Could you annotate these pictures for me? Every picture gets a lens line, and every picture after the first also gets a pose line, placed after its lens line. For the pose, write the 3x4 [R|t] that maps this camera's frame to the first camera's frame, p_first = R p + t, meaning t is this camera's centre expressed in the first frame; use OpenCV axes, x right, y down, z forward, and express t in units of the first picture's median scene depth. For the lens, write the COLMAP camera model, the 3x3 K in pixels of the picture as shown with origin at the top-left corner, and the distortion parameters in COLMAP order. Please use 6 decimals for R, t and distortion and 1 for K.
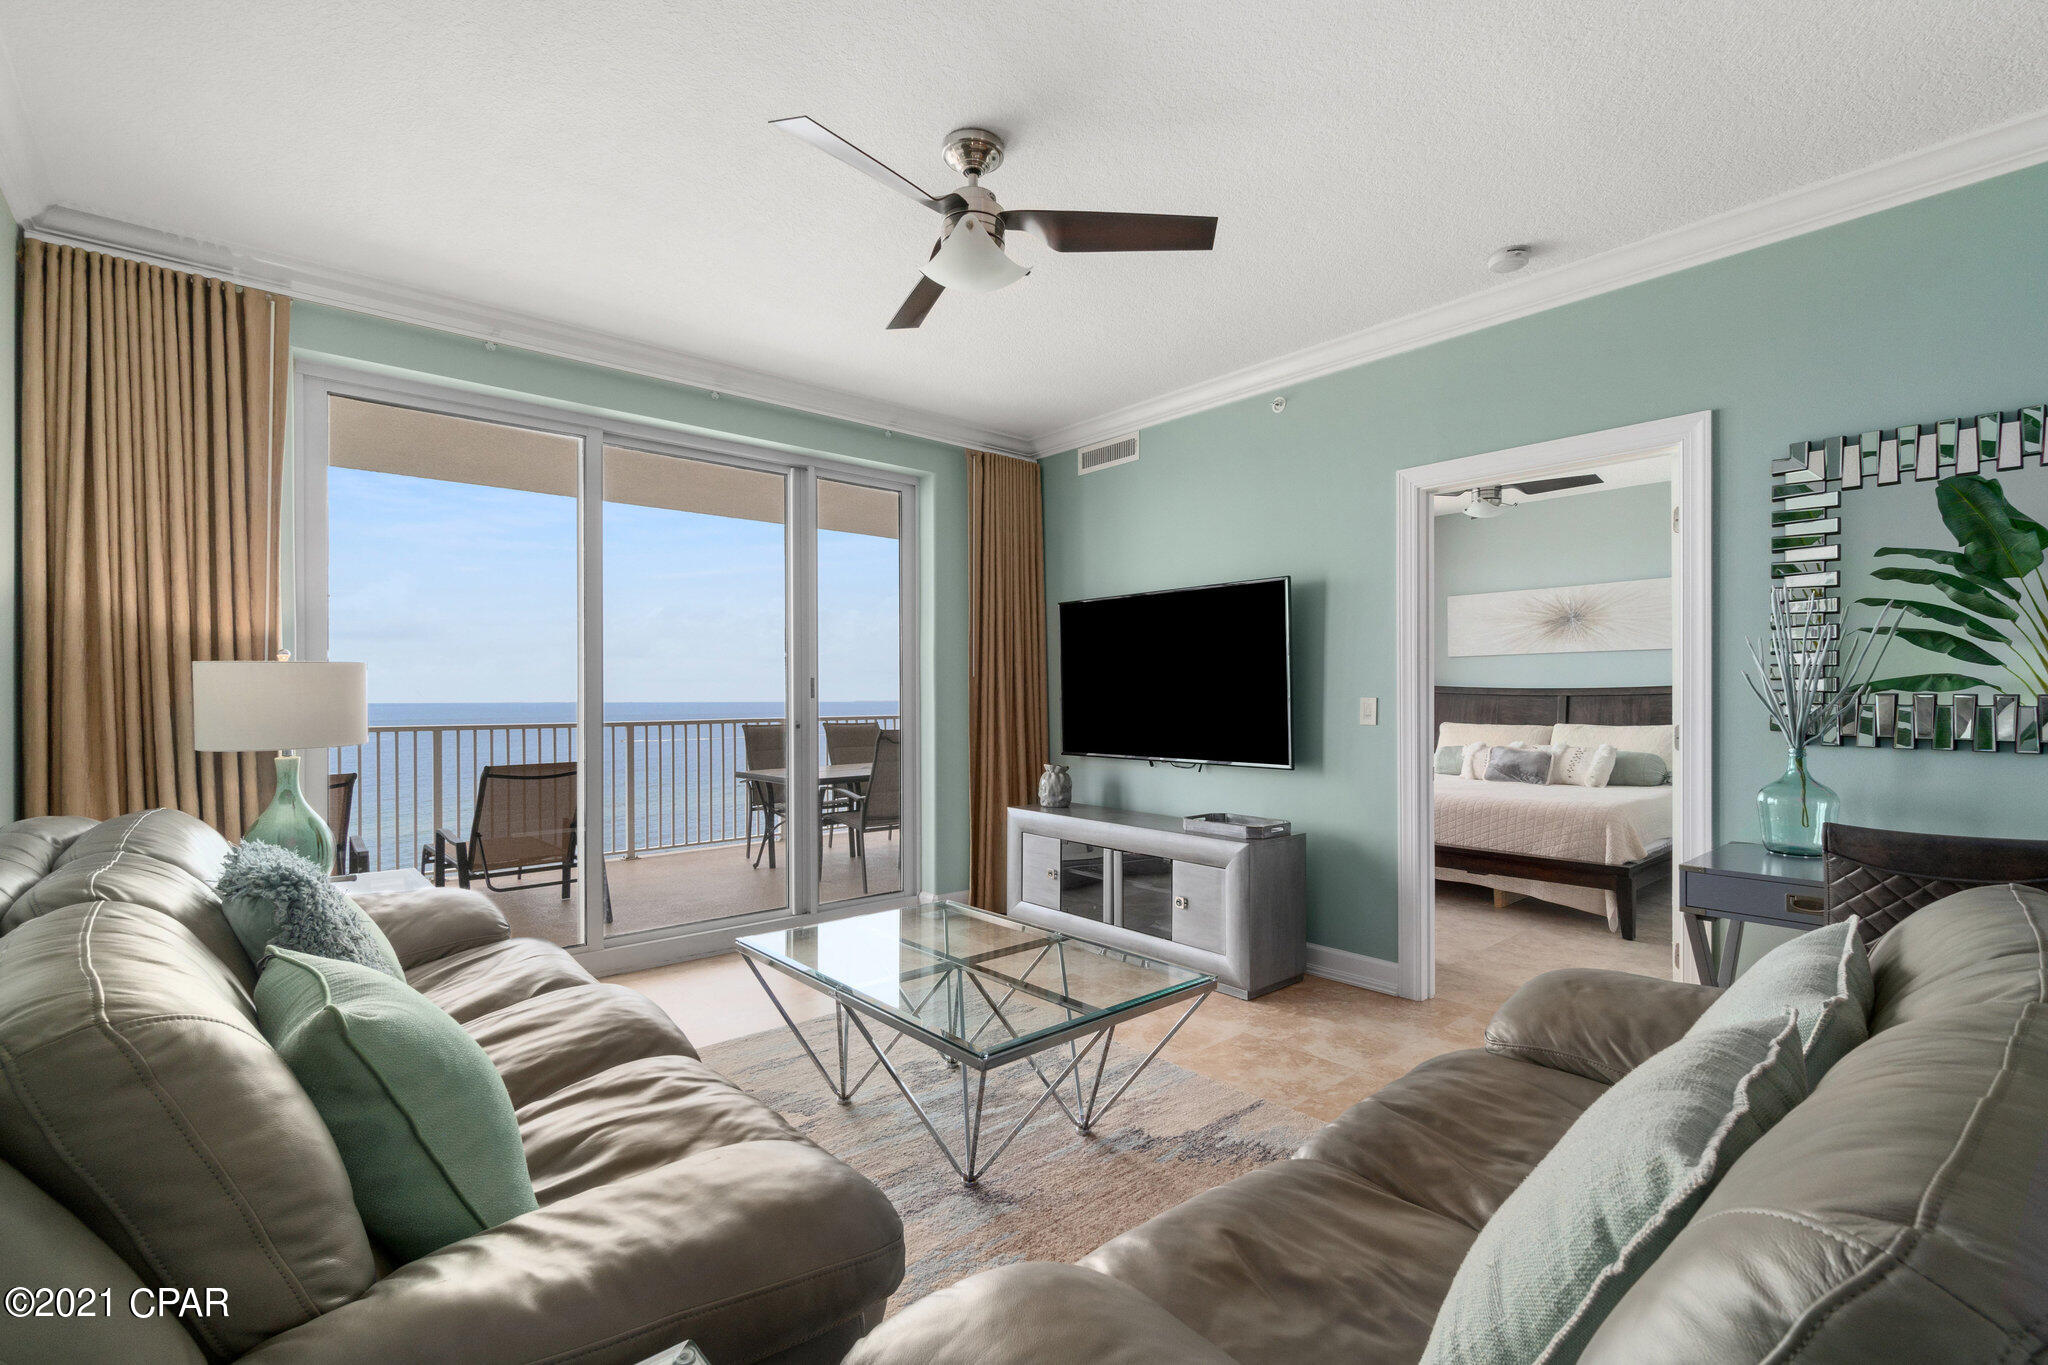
lens RADIAL K [[913.2, 0, 1018.9], [0, 913.2, 693.7], [0, 0, 1]] dist [0.002326, -0.000255]
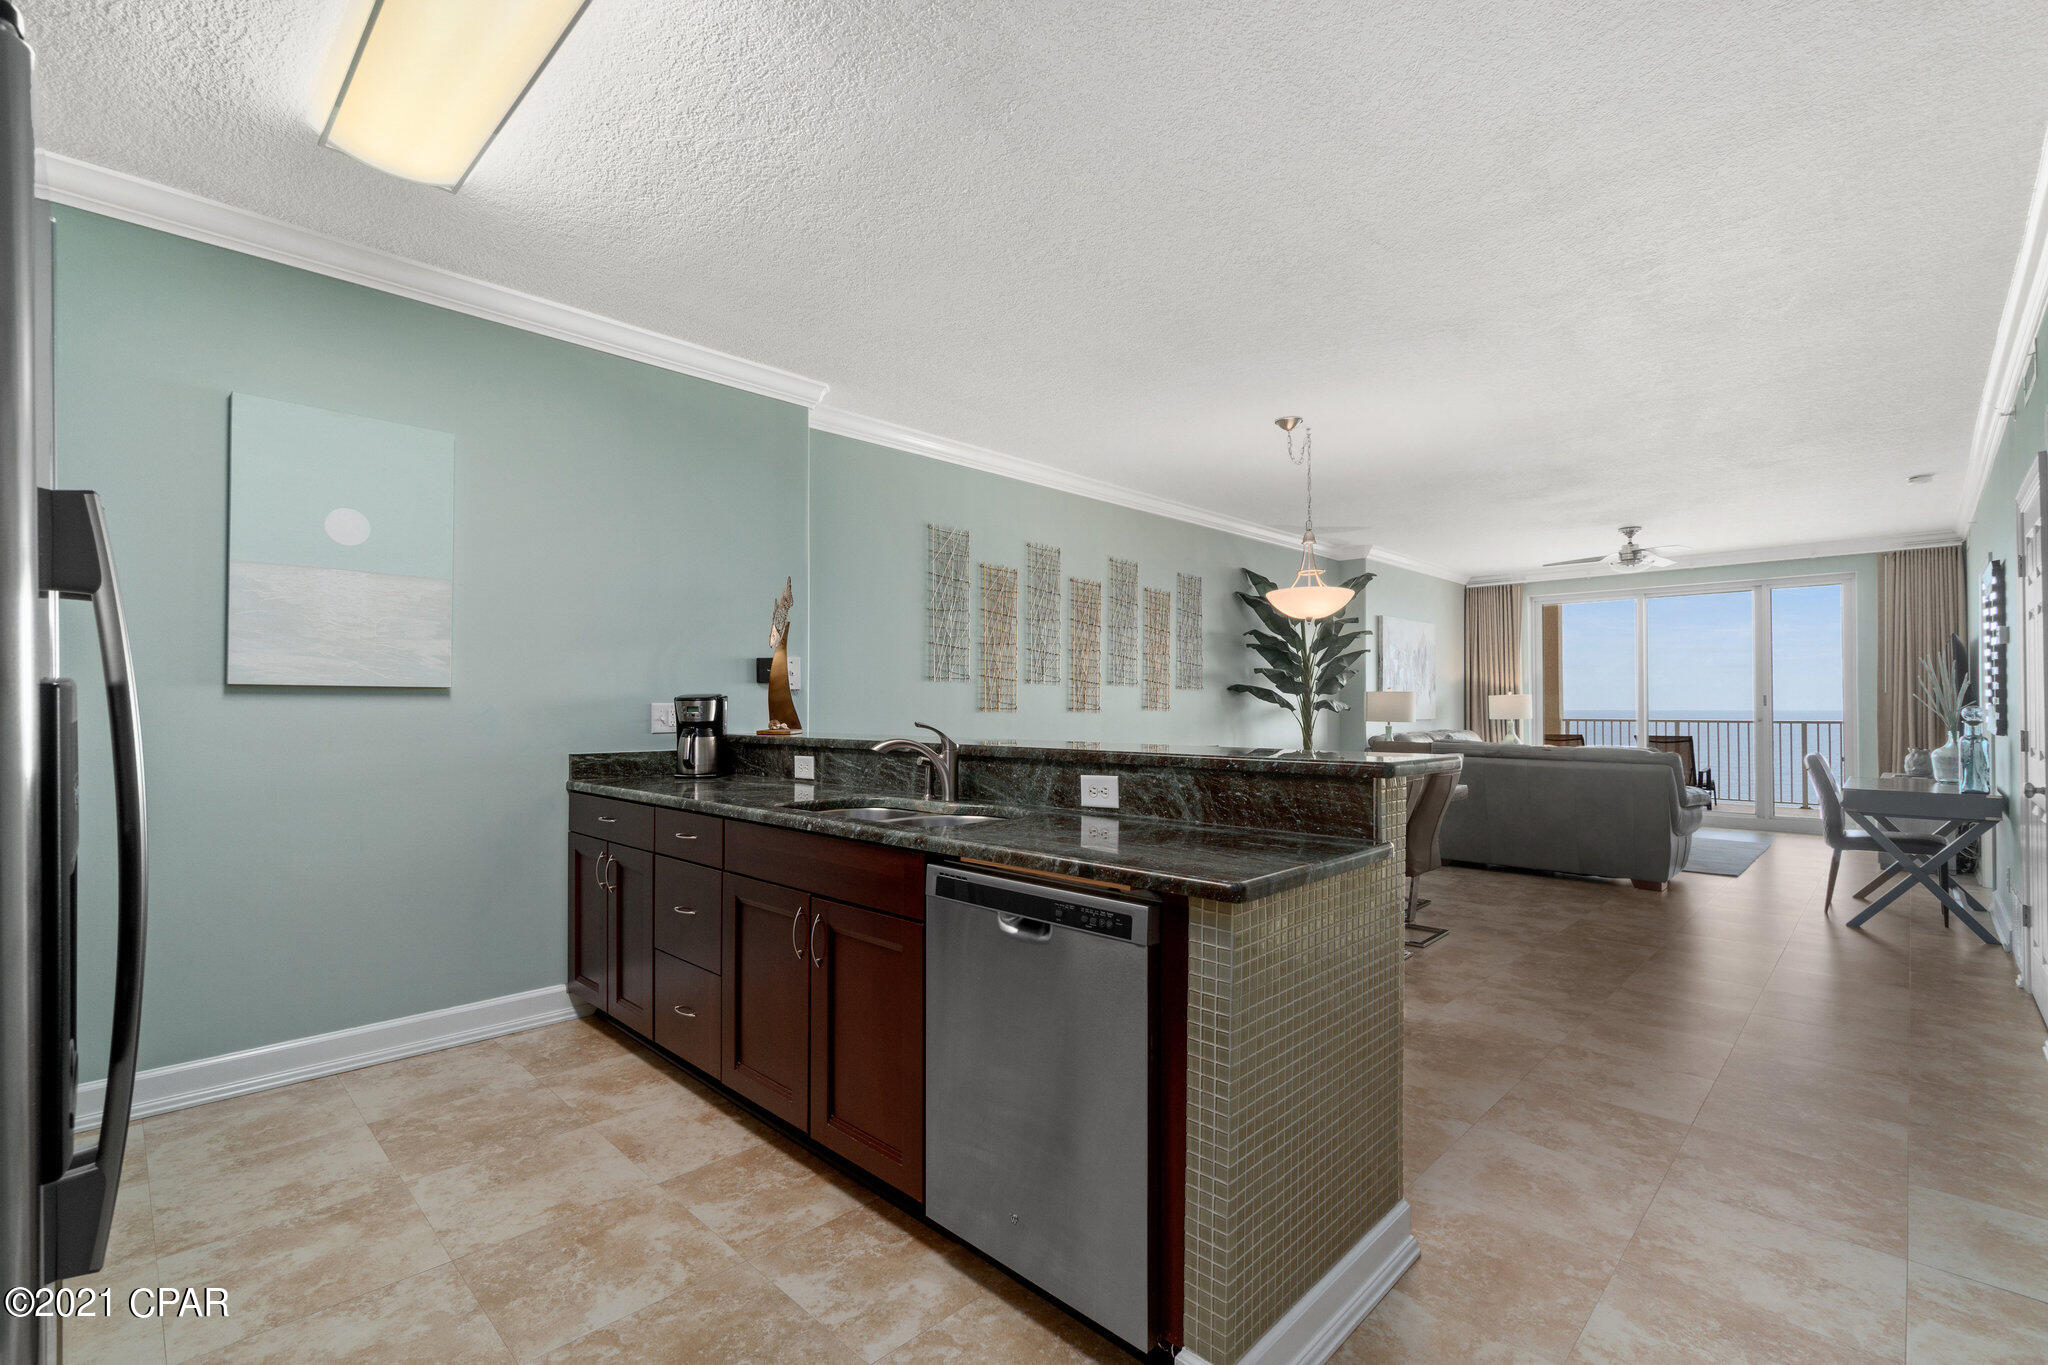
lens RADIAL K [[913.2, 0, 1018.9], [0, 913.2, 693.7], [0, 0, 1]] dist [0.002326, -0.000255]
pose [[0.079354, -0.009023, -0.996806, 1.672698], [0.002953, 0.999957, -0.008817, -0.008721], [0.996842, -0.002244, 0.079378, -0.759187]]
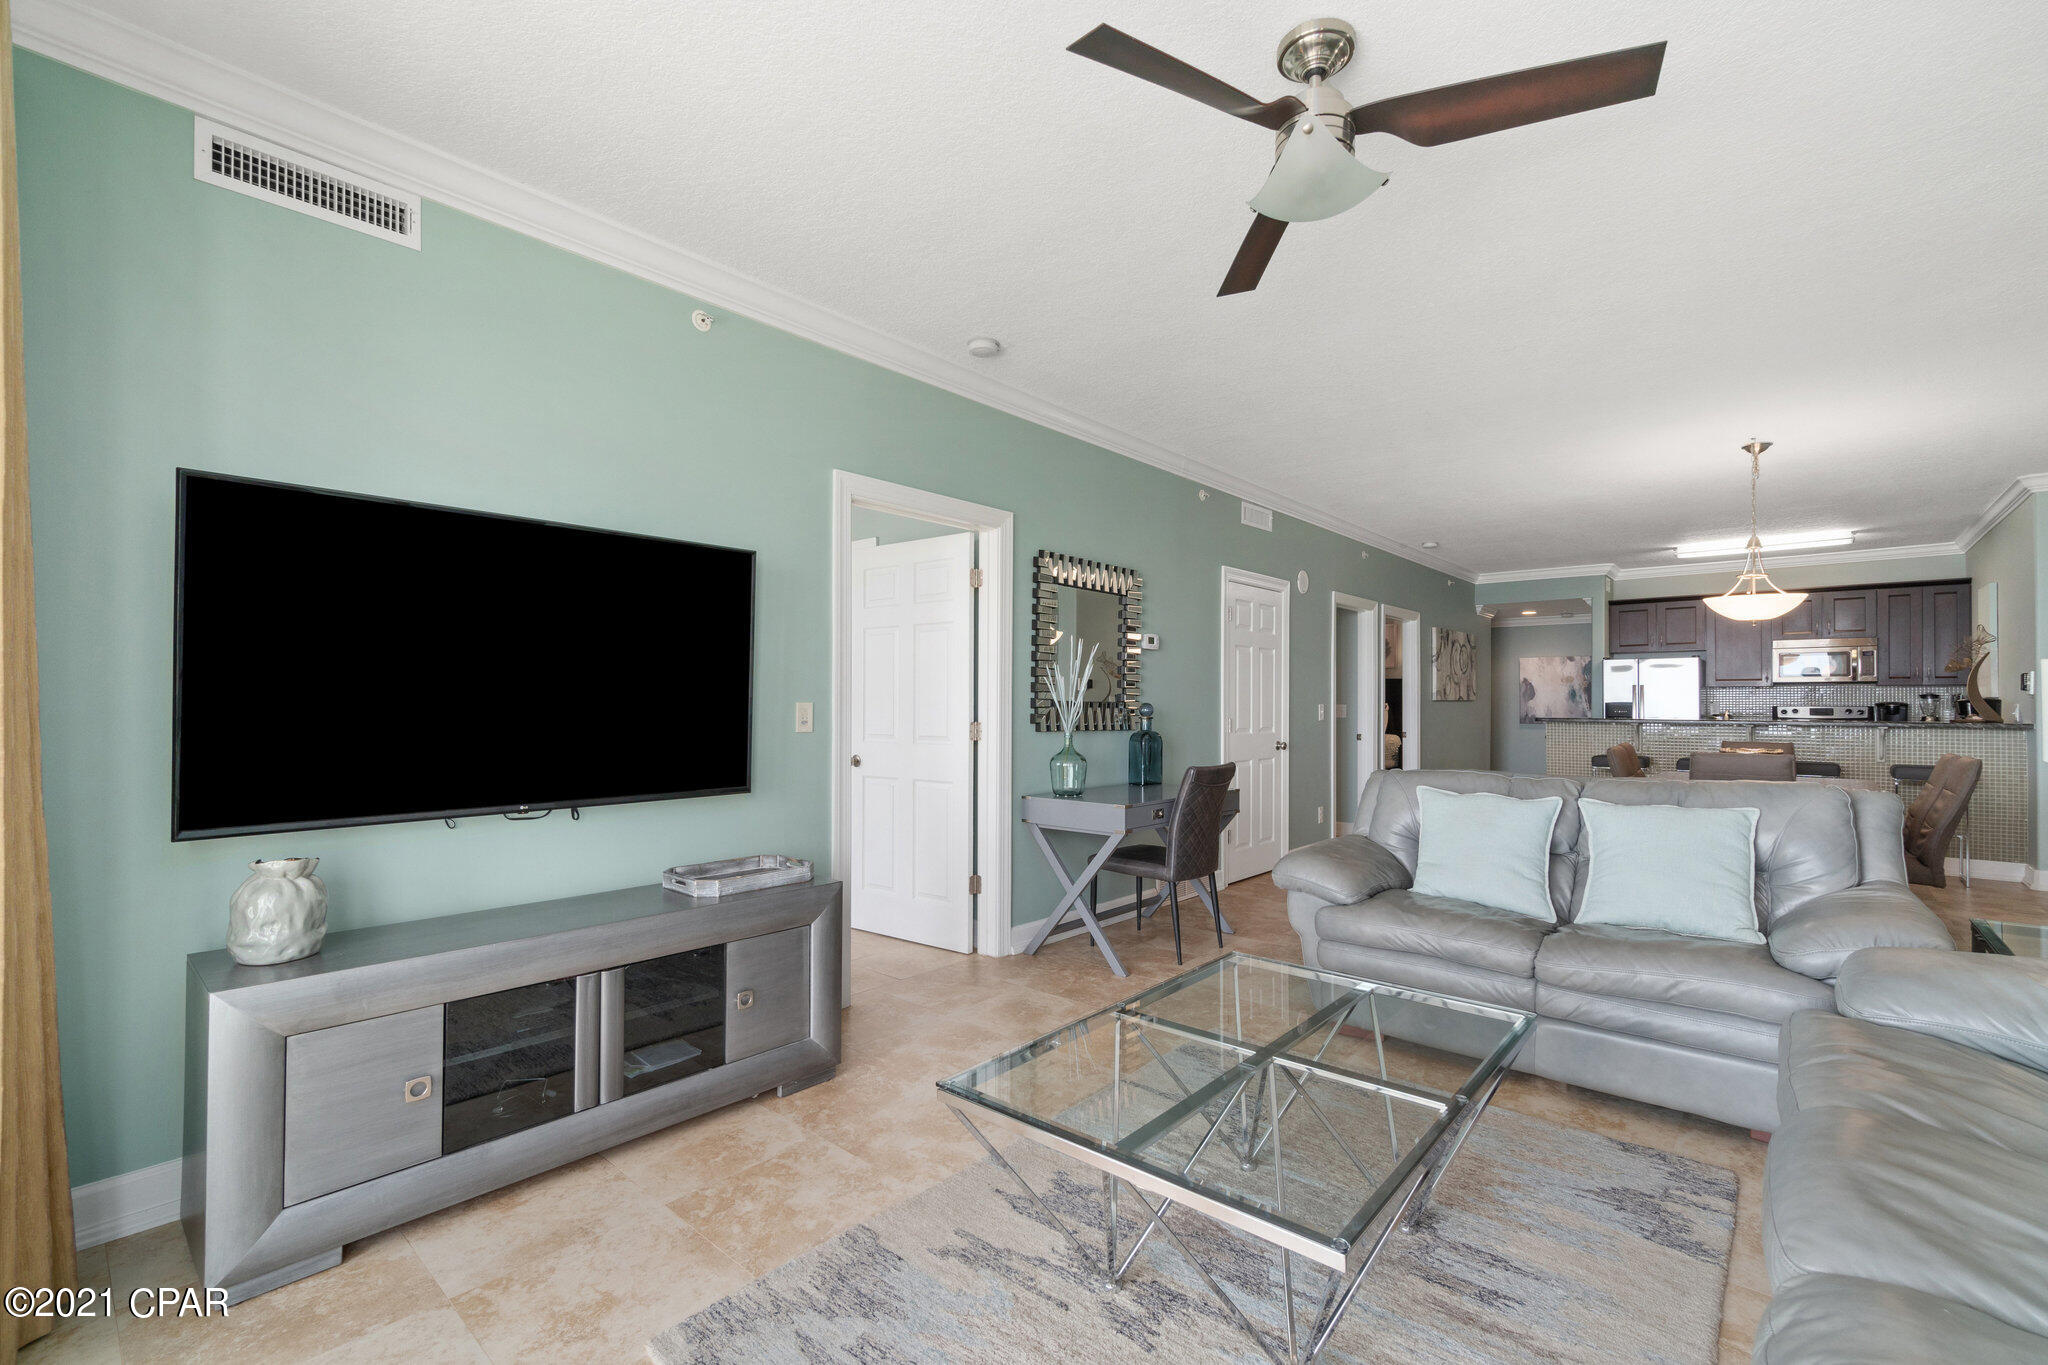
lens RADIAL K [[882.0, 0, 1038.8], [0, 882.0, 702.6], [0, 0, 1]] dist [-0.001462, 0.000118]
pose [[-0.137796, 0.001367, 0.990460, -0.462096], [-0.006767, 0.999974, -0.002321, 0.003325], [-0.990438, -0.007022, -0.137783, 0.781728]]
